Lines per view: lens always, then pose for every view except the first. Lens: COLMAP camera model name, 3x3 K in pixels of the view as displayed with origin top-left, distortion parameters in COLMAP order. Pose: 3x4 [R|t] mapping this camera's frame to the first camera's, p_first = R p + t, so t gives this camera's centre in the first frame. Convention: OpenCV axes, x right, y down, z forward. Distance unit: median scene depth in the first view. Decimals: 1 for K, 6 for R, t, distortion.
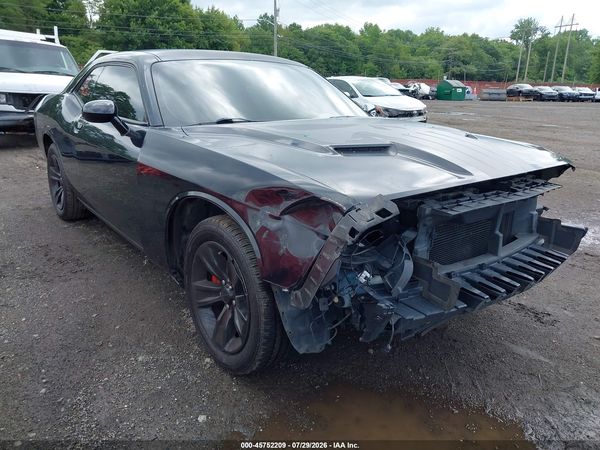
lens RADIAL K [[487.2, 0, 302.6], [0, 487.2, 222.1], [0, 0, 1]] dist [0.011359, -0.007123]
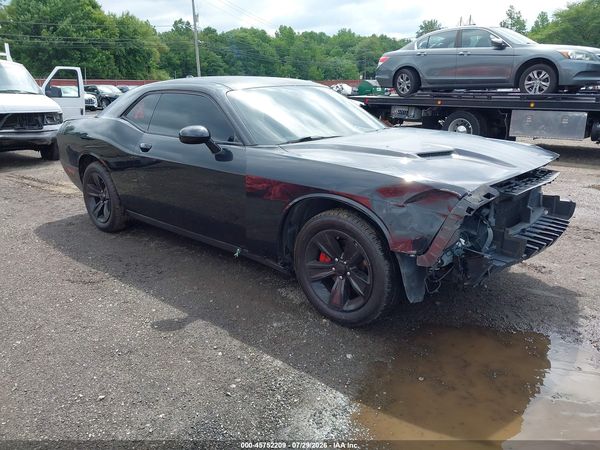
lens RADIAL K [[487.2, 0, 295.3], [0, 487.2, 227.2], [0, 0, 1]] dist [0.011359, -0.007123]
pose [[0.985855, -0.078723, 0.147962, -0.187973], [0.077498, 0.996894, 0.014031, 0.002987], [-0.148607, -0.002365, 0.988894, -0.120851]]
